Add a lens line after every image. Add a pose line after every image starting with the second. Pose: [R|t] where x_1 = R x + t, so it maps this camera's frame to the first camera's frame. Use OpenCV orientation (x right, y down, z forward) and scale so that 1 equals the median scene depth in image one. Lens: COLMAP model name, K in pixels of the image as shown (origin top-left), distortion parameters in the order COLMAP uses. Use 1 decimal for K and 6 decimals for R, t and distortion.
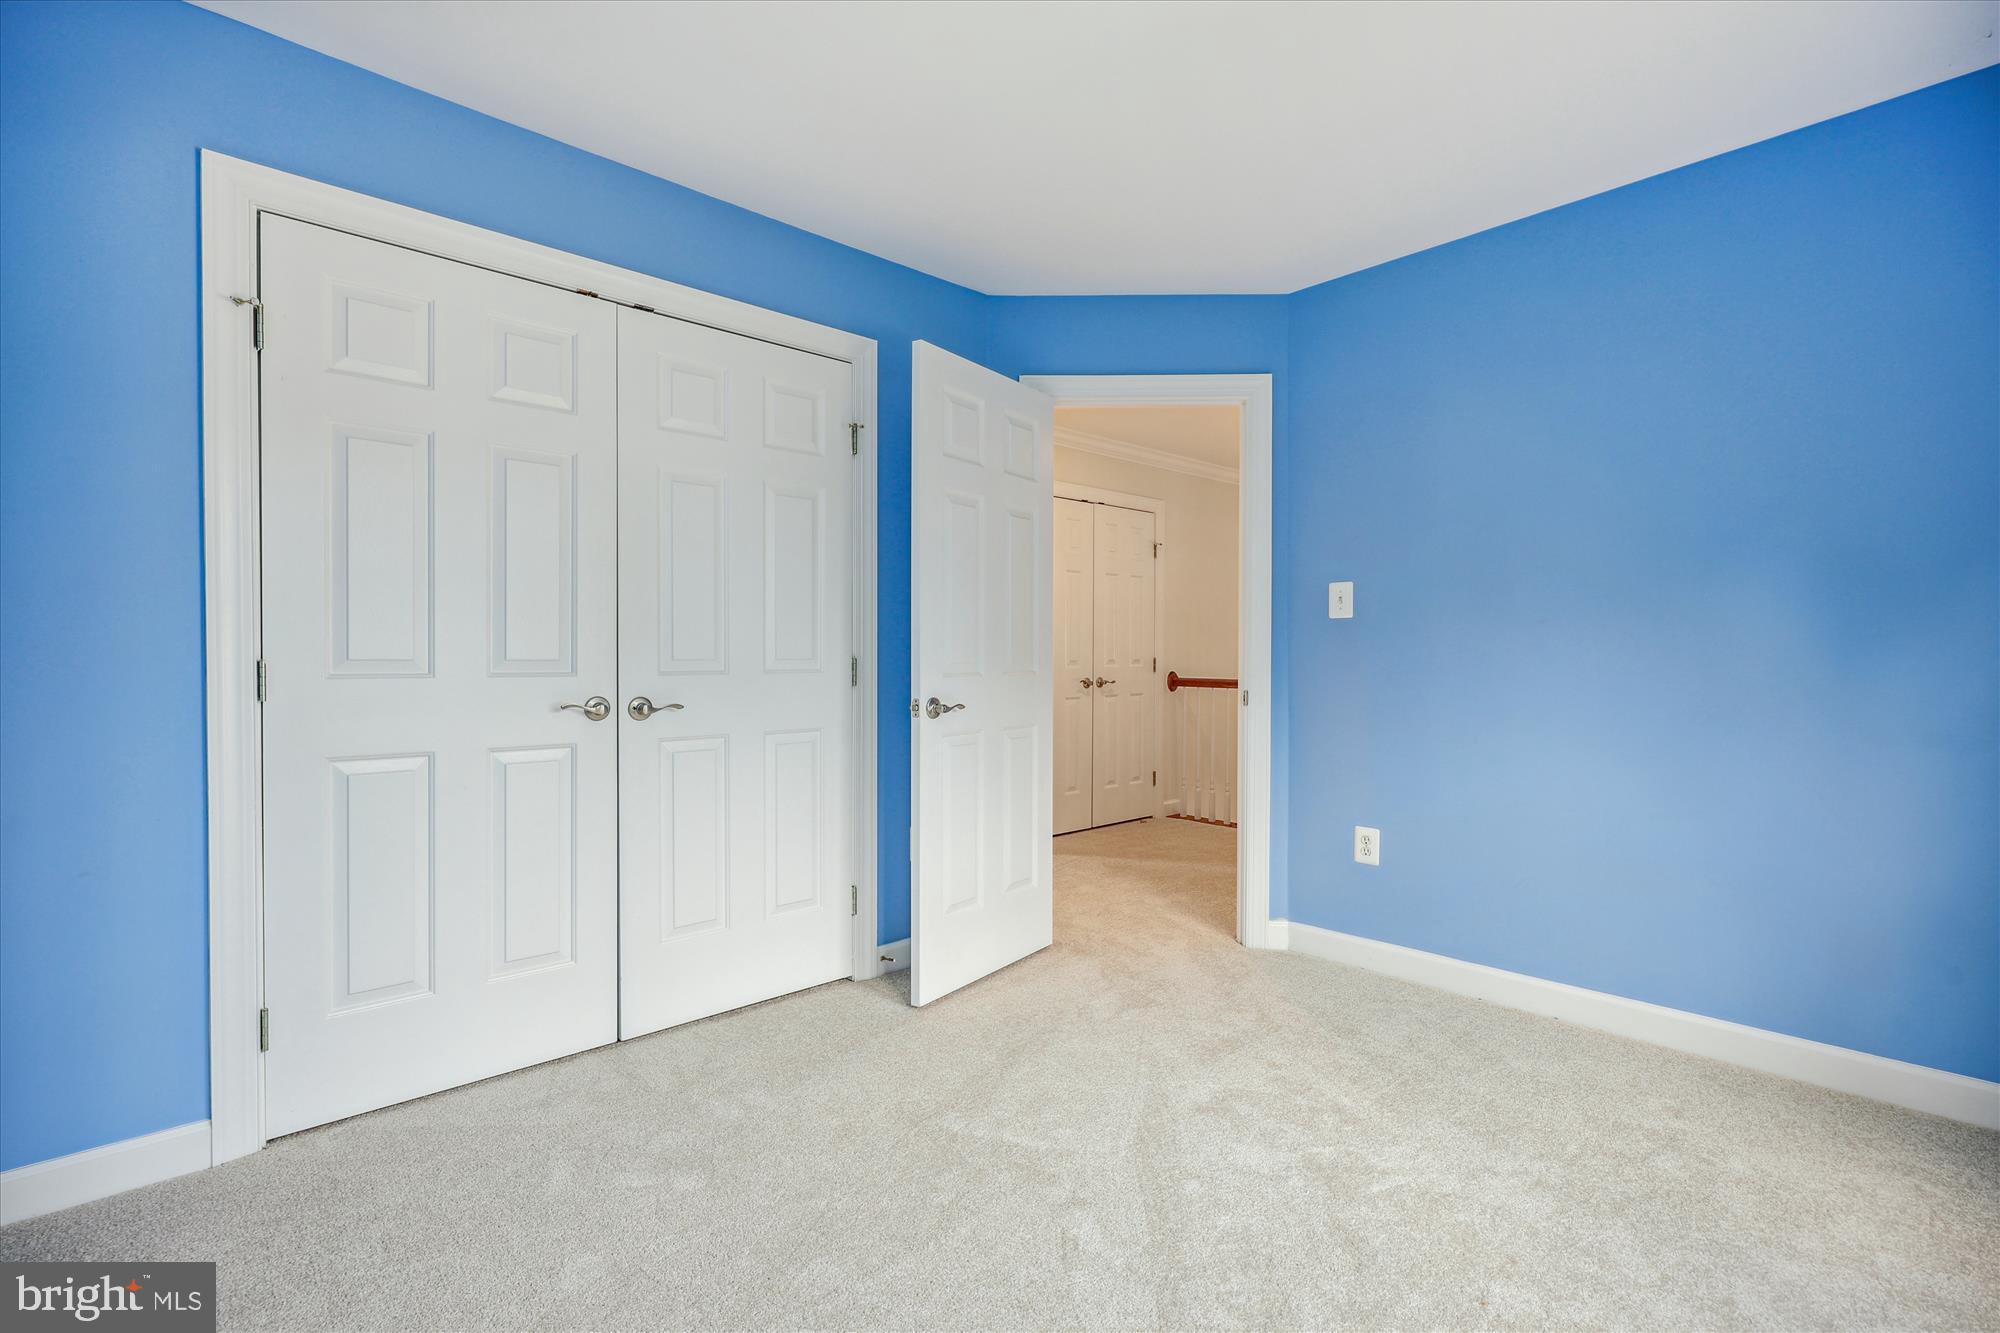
lens RADIAL K [[918.9, 0, 1000.7], [0, 918.9, 664.4], [0, 0, 1]] dist [0.000262, 0.000374]
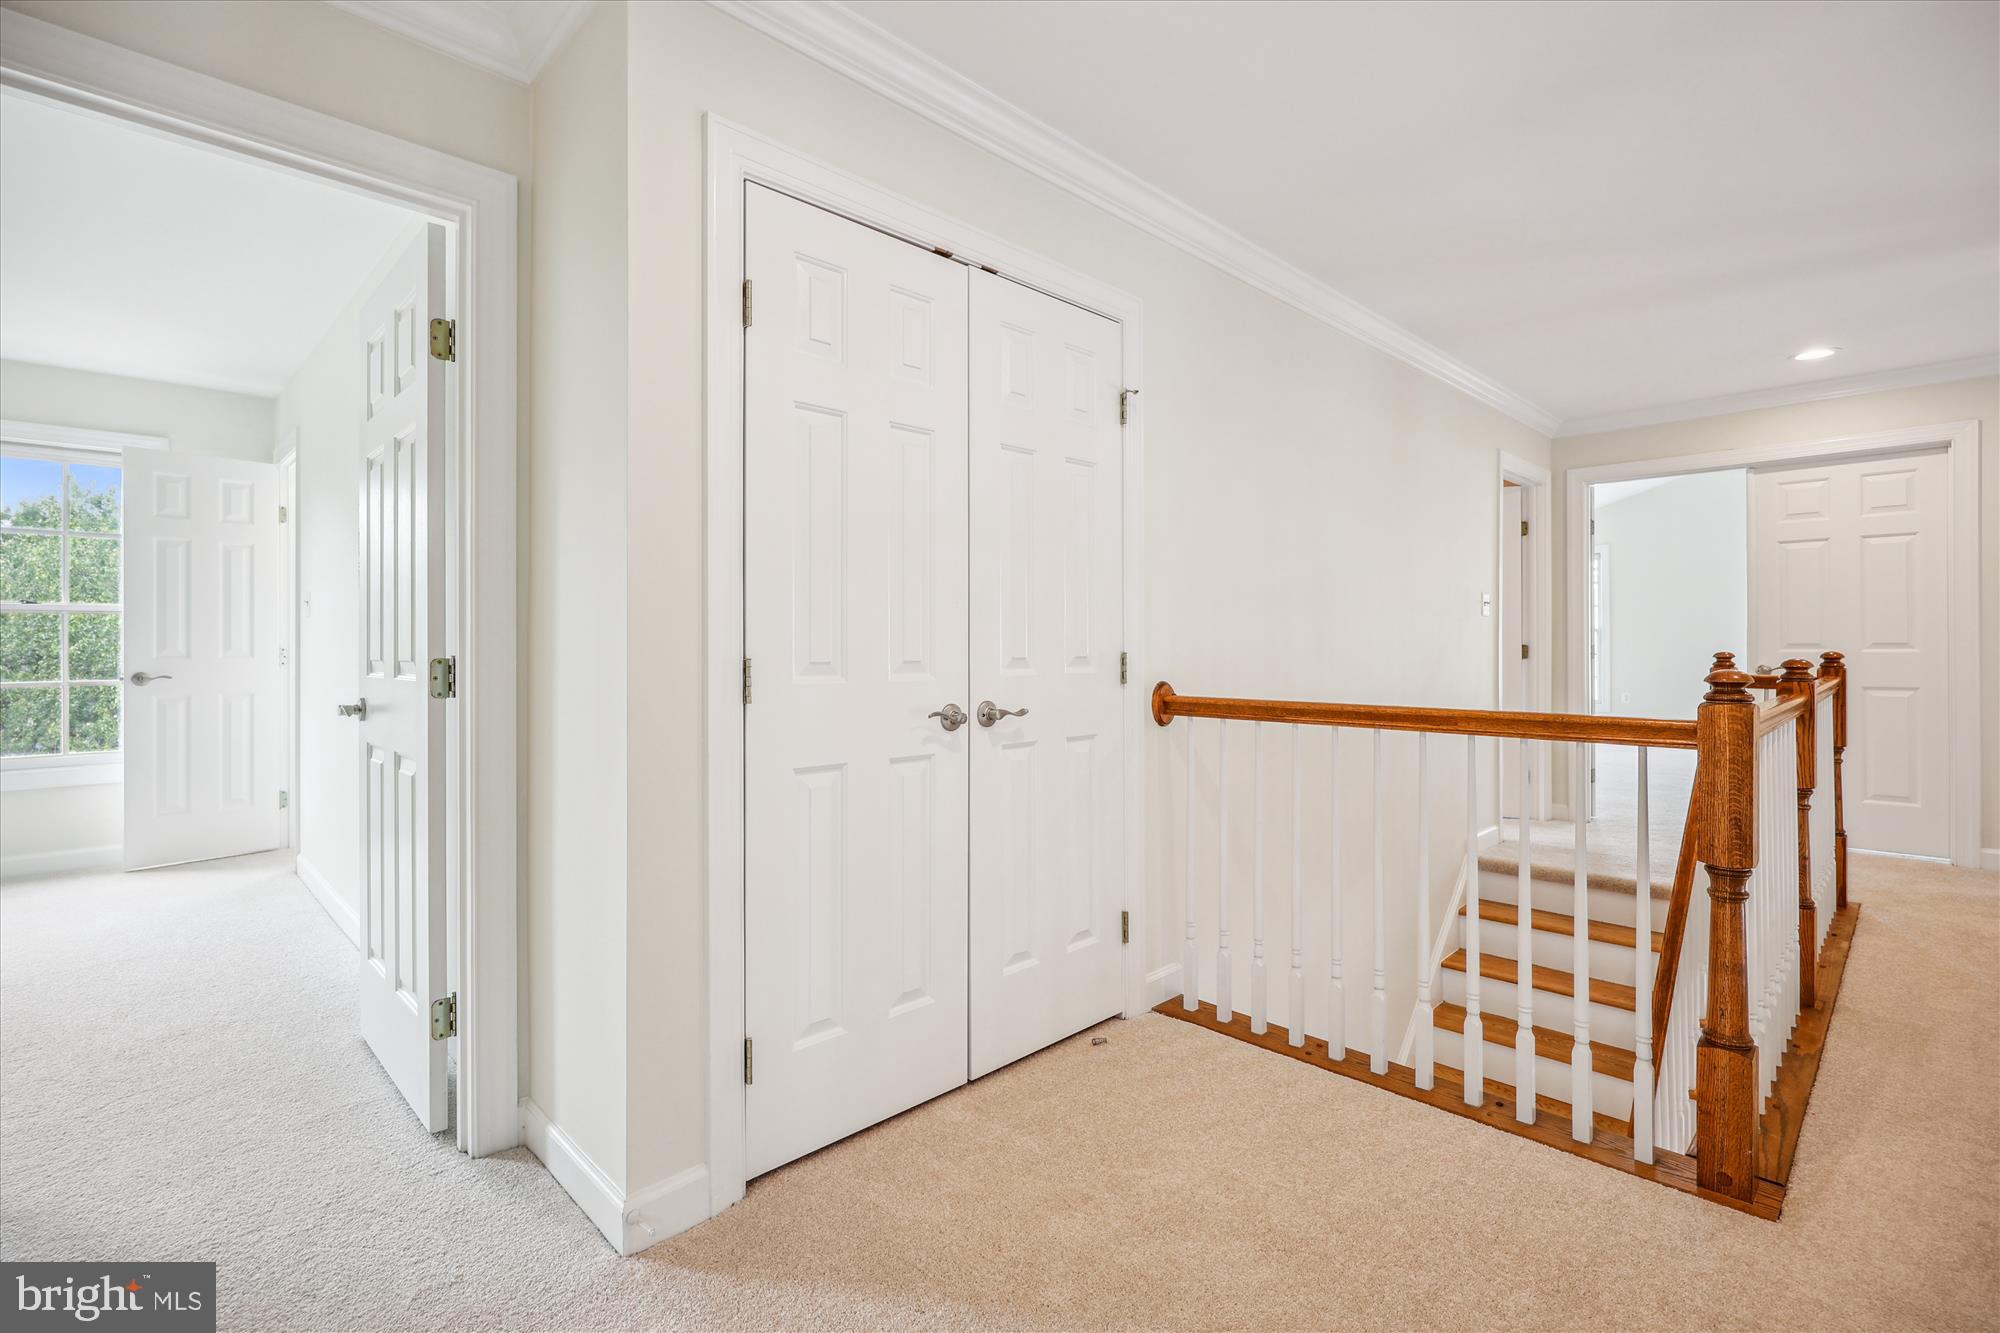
lens RADIAL K [[918.9, 0, 996.4], [0, 918.9, 651.4], [0, 0, 1]] dist [0.000262, 0.000374]
pose [[0.999338, -0.005585, 0.035960, 0.091942], [0.005980, 0.999923, -0.010894, -0.003013], [-0.035897, 0.011102, 0.999294, 0.568946]]
